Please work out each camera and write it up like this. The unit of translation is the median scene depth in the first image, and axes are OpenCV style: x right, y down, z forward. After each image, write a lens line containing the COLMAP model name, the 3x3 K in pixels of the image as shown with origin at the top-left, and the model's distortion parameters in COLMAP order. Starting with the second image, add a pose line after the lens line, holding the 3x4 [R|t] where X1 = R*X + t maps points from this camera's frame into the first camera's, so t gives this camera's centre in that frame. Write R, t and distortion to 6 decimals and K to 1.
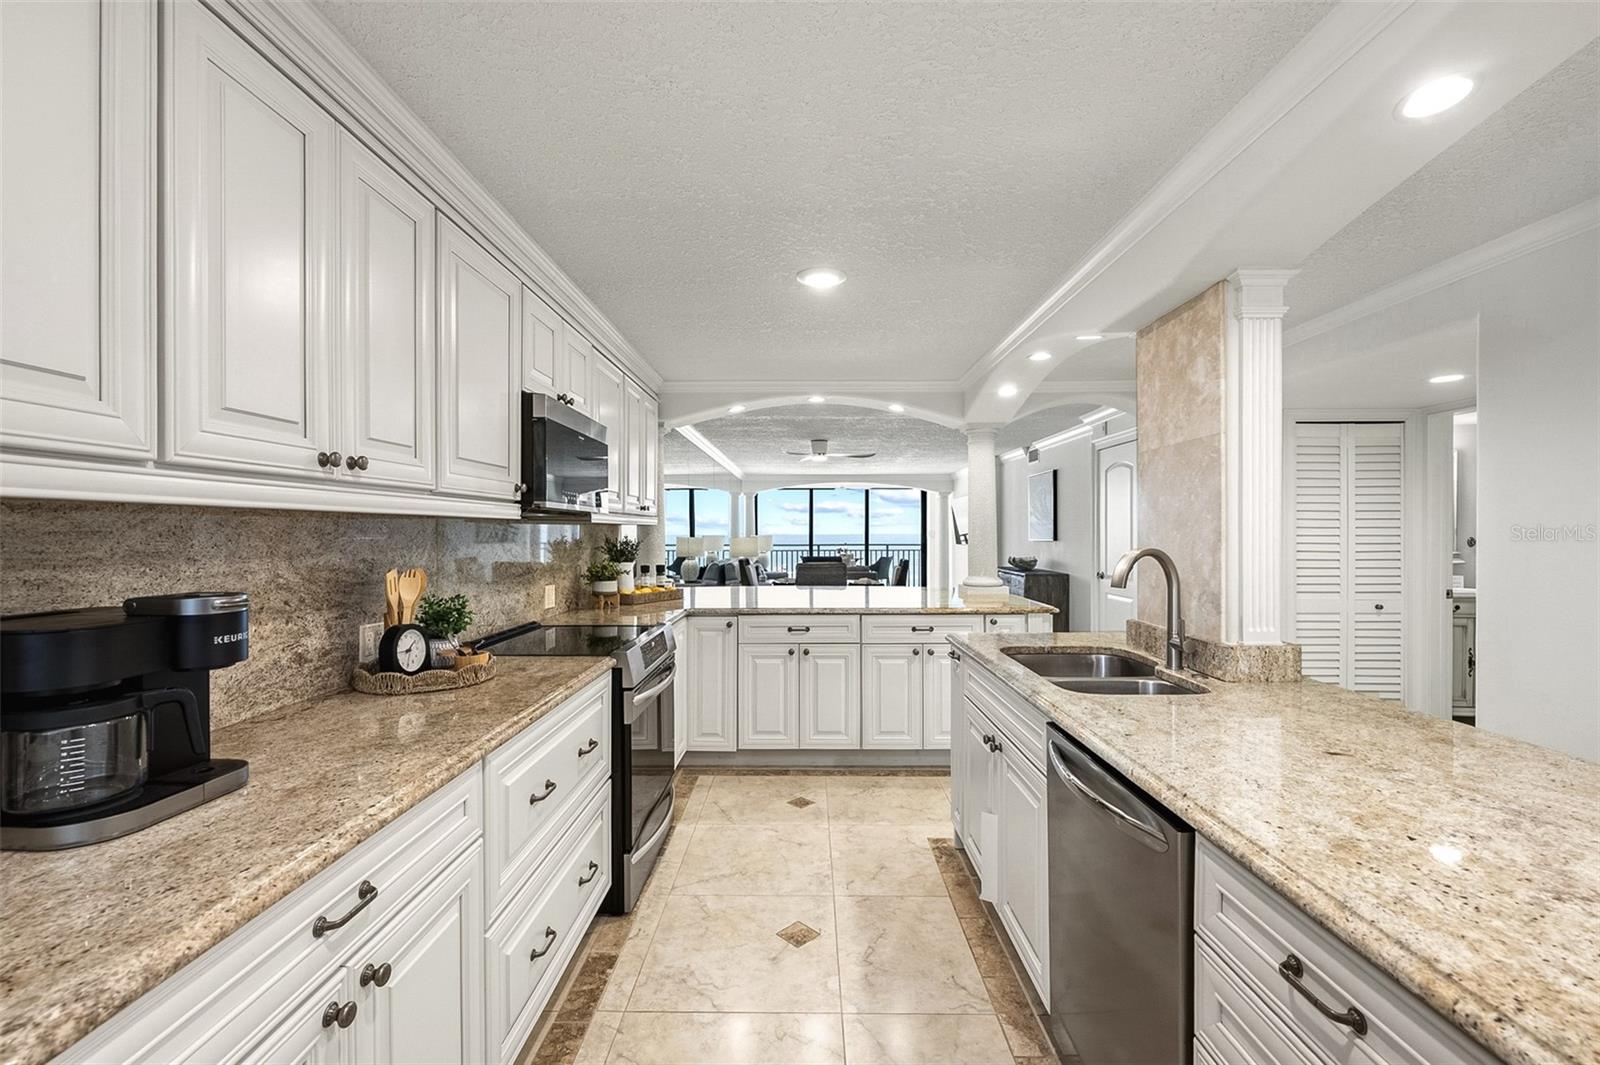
lens RADIAL K [[672.4, 0, 804.3], [0, 672.4, 535.5], [0, 0, 1]] dist [-0.002090, 0.000129]
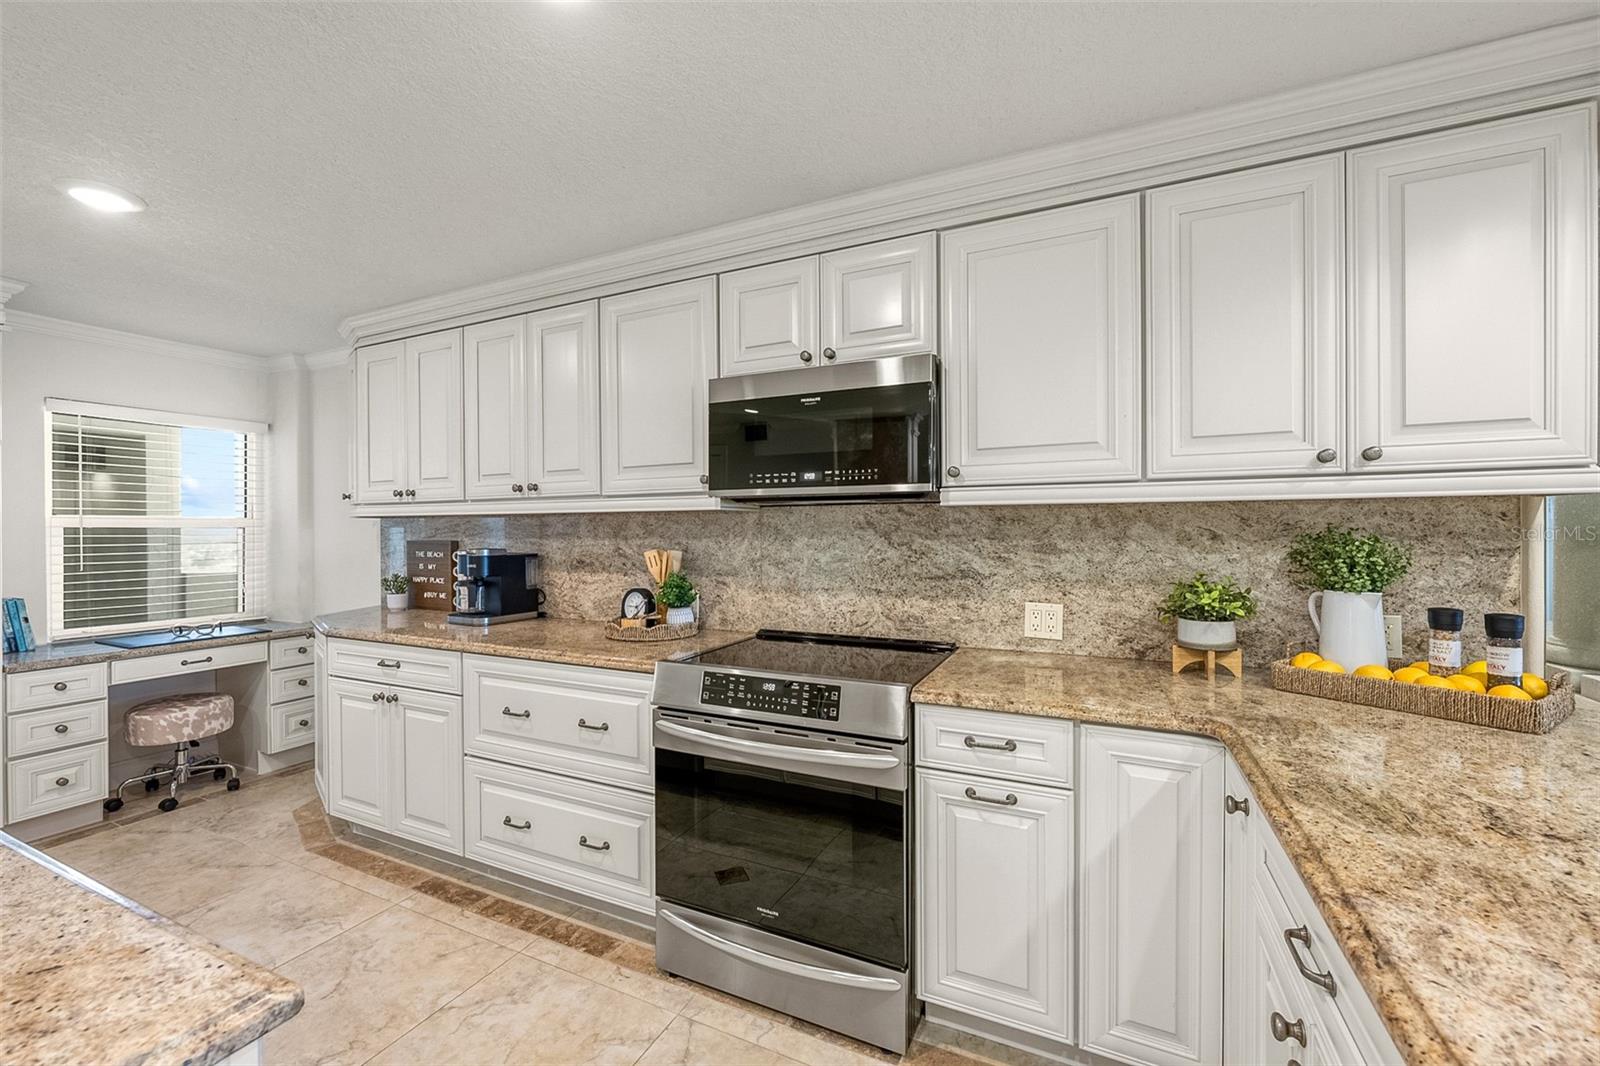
lens RADIAL K [[661.1, 0, 843.5], [0, 661.1, 532.7], [0, 0, 1]] dist [-0.006915, 0.000142]
pose [[-0.415013, 0.008725, -0.909774, 0.493888], [0.000178, 0.999955, 0.009509, 0.000722], [0.909816, 0.003784, -0.414996, 1.958186]]
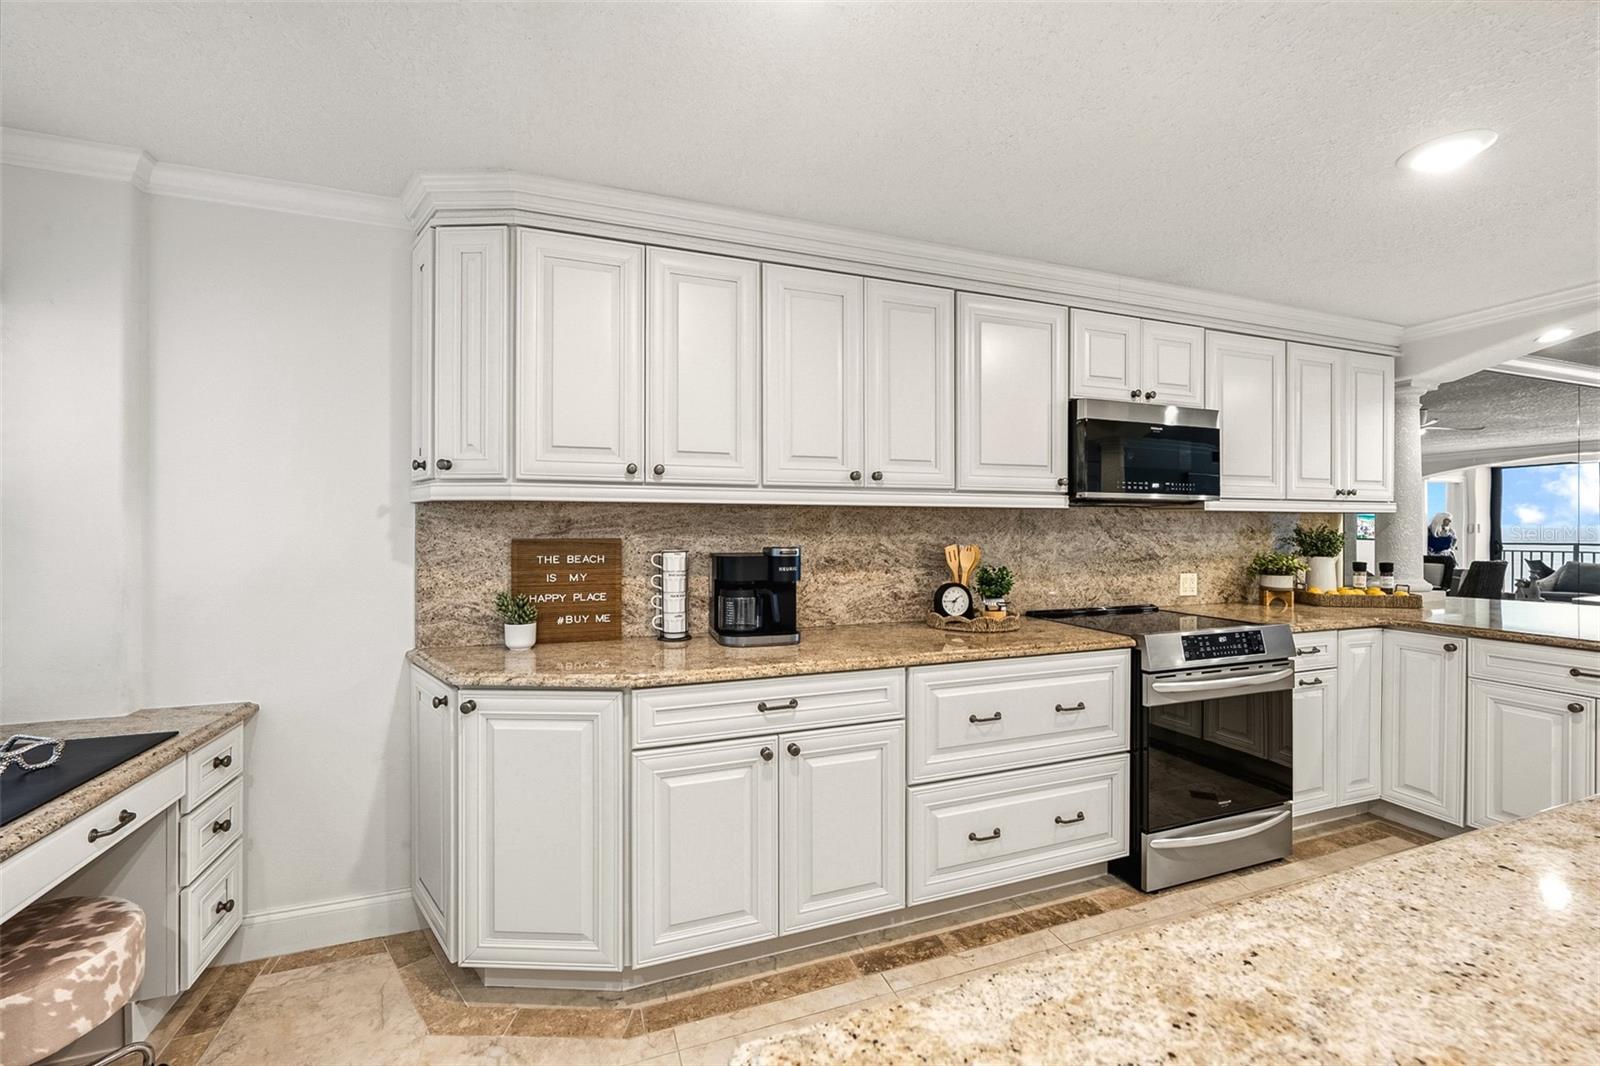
lens RADIAL K [[644.6, 0, 798.0], [0, 644.6, 526.3], [0, 0, 1]] dist [-0.007307, 0.000512]
pose [[0.352227, 0.002111, -0.935912, 0.573991], [-0.006879, 0.999976, -0.000333, 0.013509], [0.935889, 0.006556, 0.352233, 0.198083]]
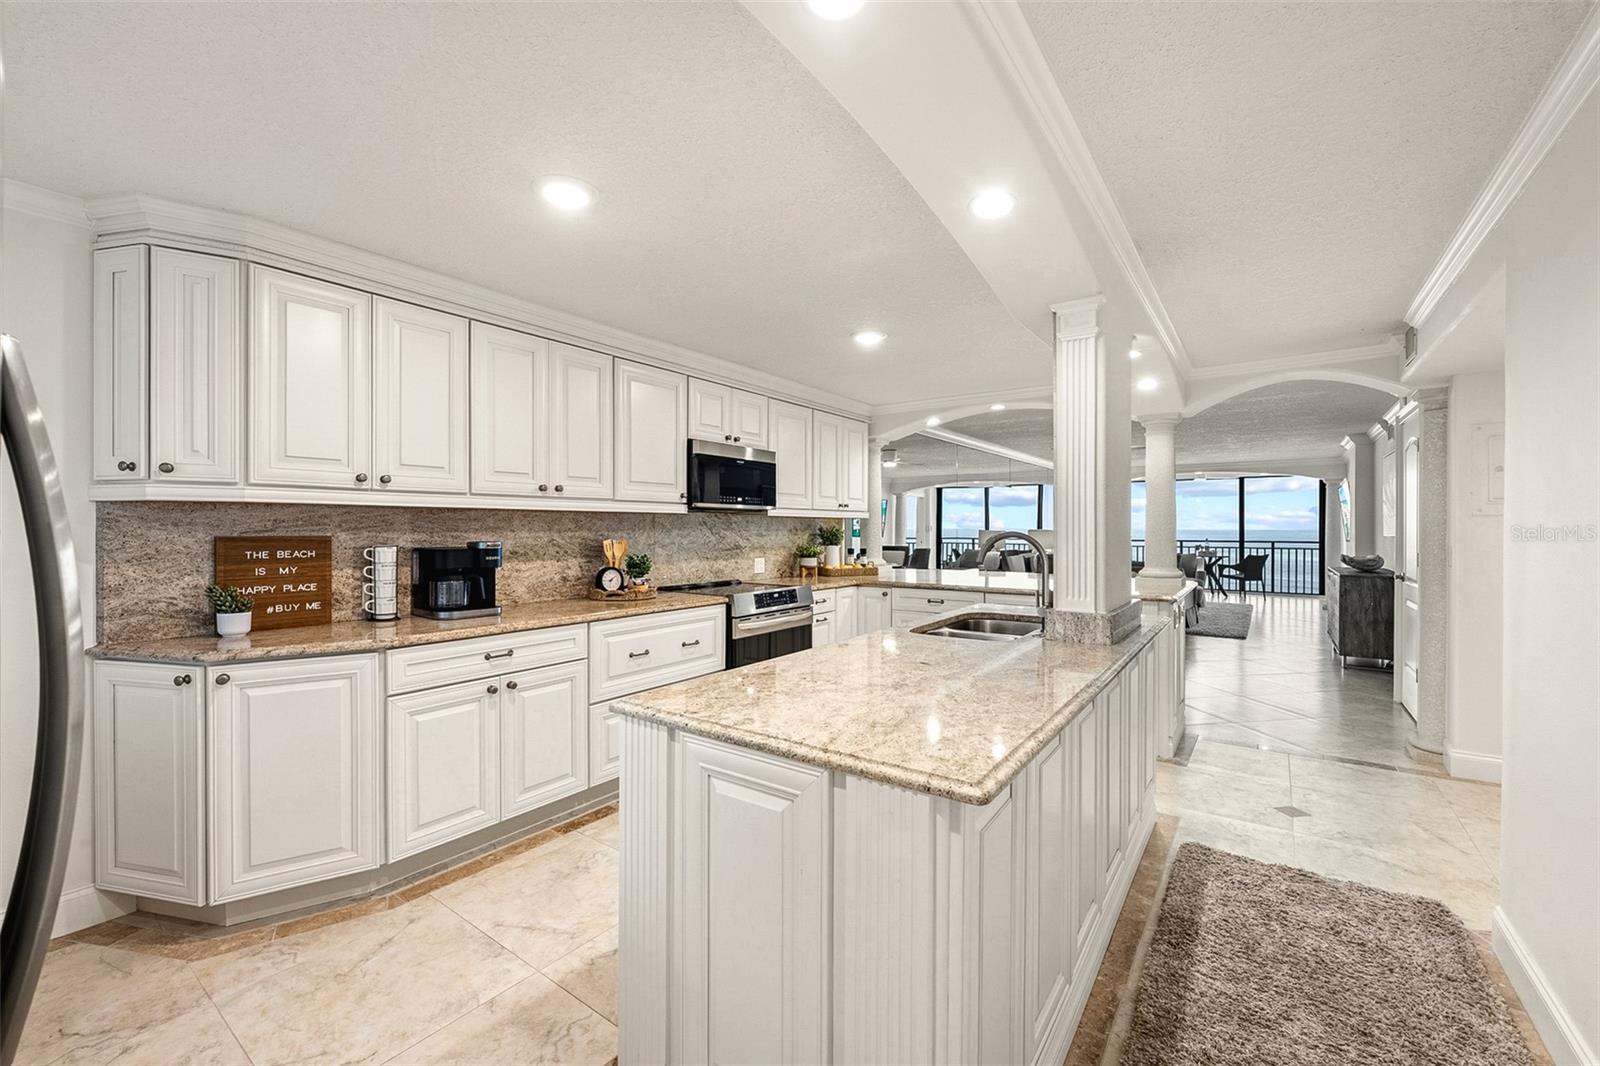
lens RADIAL K [[644.6, 0, 798.0], [0, 644.6, 526.3], [0, 0, 1]] dist [-0.007307, 0.000512]
pose [[0.817209, 0.001280, -0.576340, 0.939170], [-0.005677, 0.999967, -0.005829, 0.020100], [0.576314, 0.008035, 0.817189, -0.229204]]
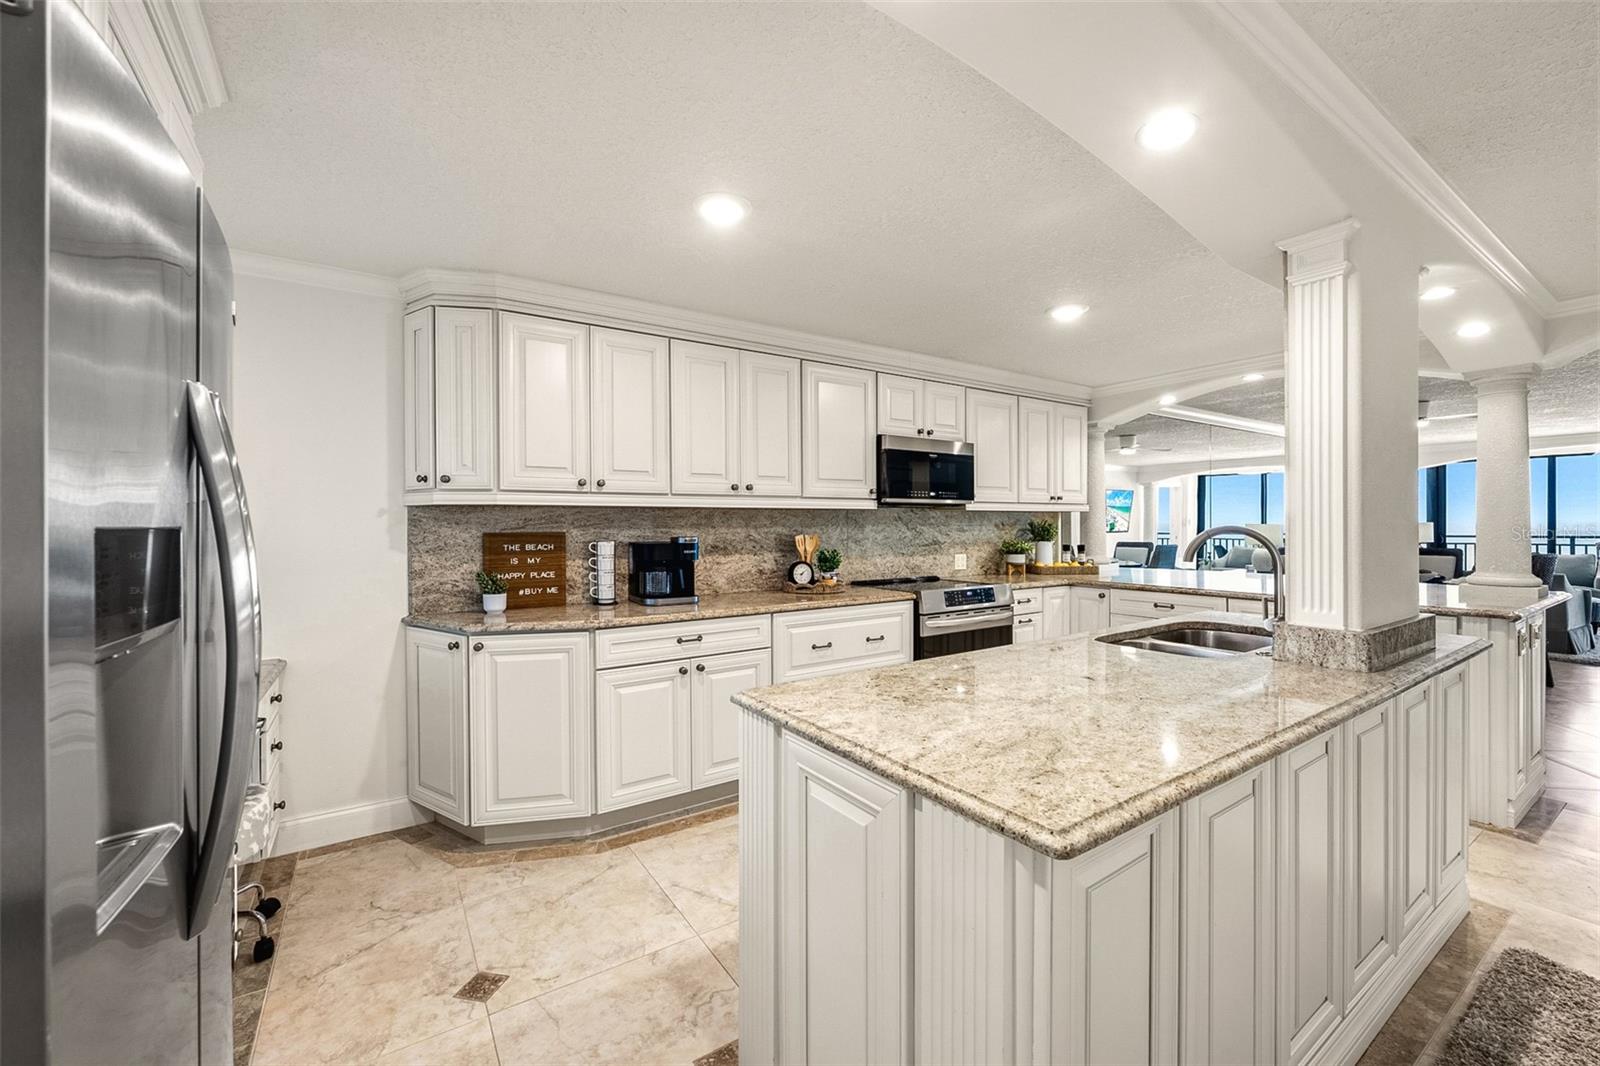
lens RADIAL K [[635.5, 0, 803.3], [0, 635.5, 524.9], [0, 0, 1]] dist [-0.006811, 0.000155]
pose [[0.565747, 0.000586, -0.824579, 1.009646], [-0.000452, 1.000000, 0.000401, 0.019323], [0.824579, 0.000145, 0.565747, -0.099395]]
